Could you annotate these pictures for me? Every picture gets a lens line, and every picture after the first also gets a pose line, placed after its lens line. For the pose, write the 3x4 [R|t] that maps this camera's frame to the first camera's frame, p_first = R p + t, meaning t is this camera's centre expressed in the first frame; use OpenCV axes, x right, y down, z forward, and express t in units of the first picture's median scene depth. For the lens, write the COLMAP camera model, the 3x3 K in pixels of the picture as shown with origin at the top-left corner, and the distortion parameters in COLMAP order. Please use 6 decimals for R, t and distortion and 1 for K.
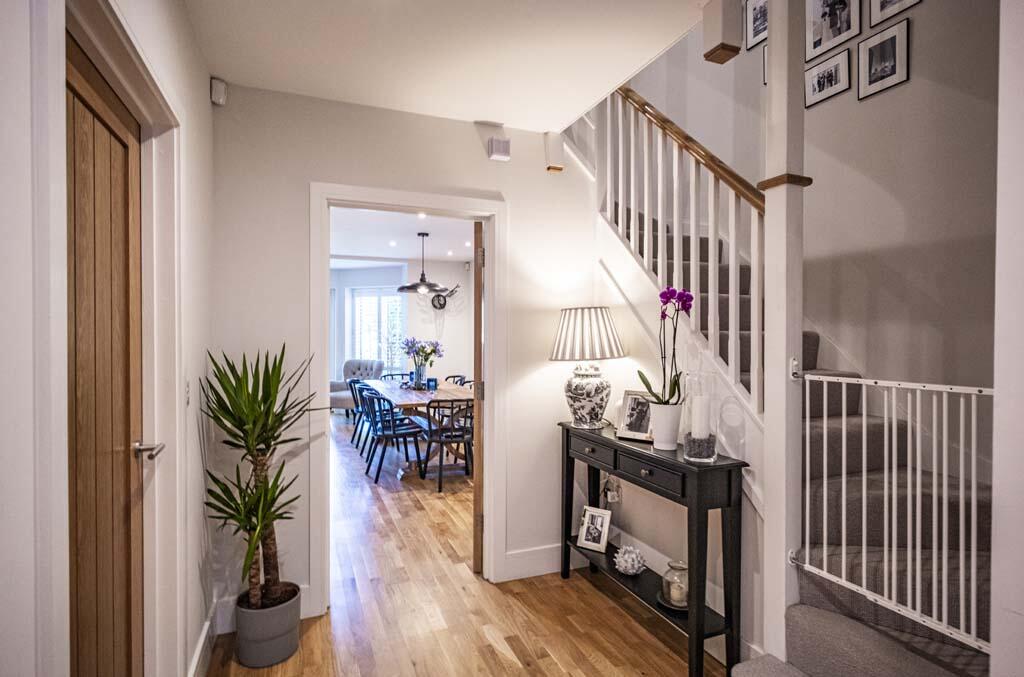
lens RADIAL K [[530.7, 0, 511.7], [0, 530.7, 335.0], [0, 0, 1]] dist [-0.004790, -0.000275]
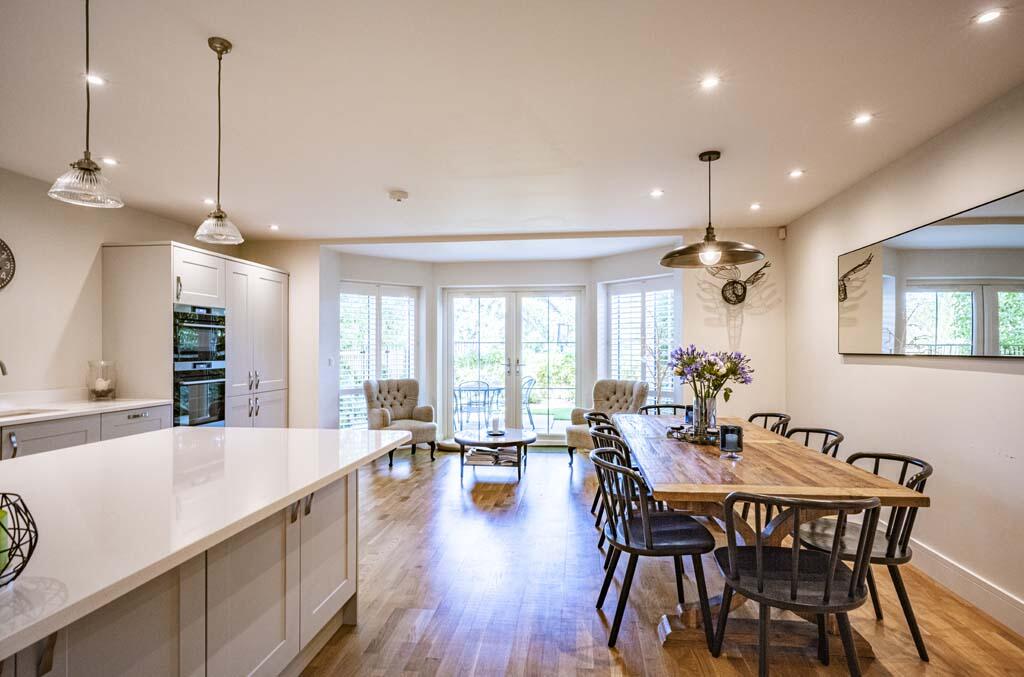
lens RADIAL K [[530.7, 0, 513.3], [0, 530.7, 340.4], [0, 0, 1]] dist [-0.004790, -0.000275]
pose [[0.872945, -0.008020, -0.487753, -0.077809], [-0.001775, 0.999806, -0.019616, 0.010331], [0.487815, 0.017990, 0.872762, 0.423662]]
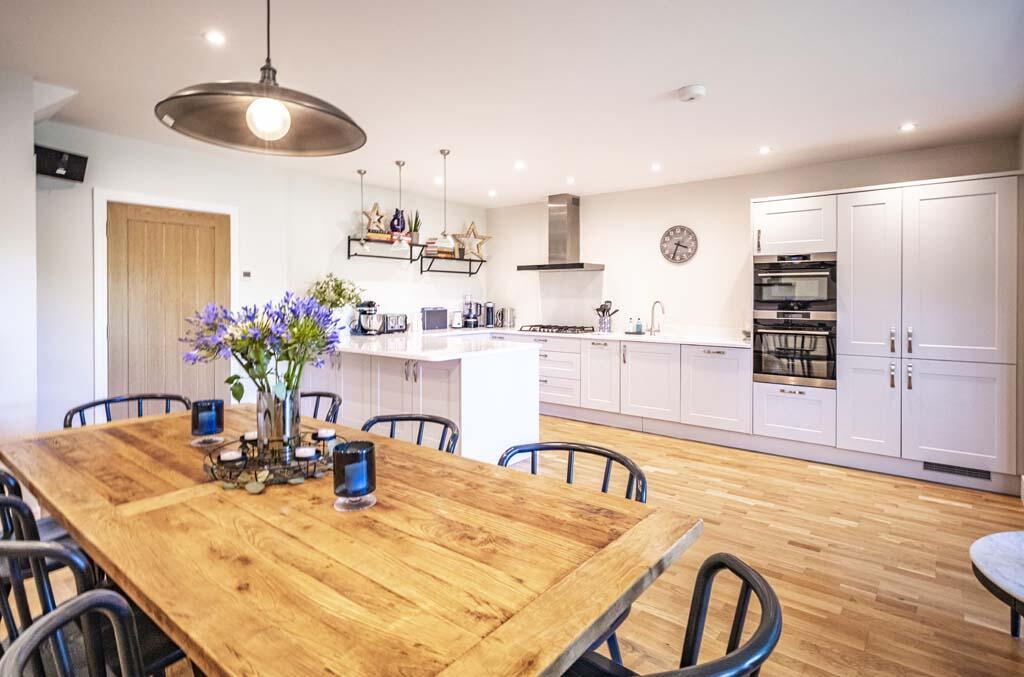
lens RADIAL K [[530.7, 0, 524.5], [0, 530.7, 304.1], [0, 0, 1]] dist [-0.004790, -0.000275]
pose [[-0.872877, 0.001884, -0.487936, -0.121671], [-0.005903, 0.999879, 0.014421, 0.009298], [0.487904, 0.015468, -0.872760, 0.929151]]
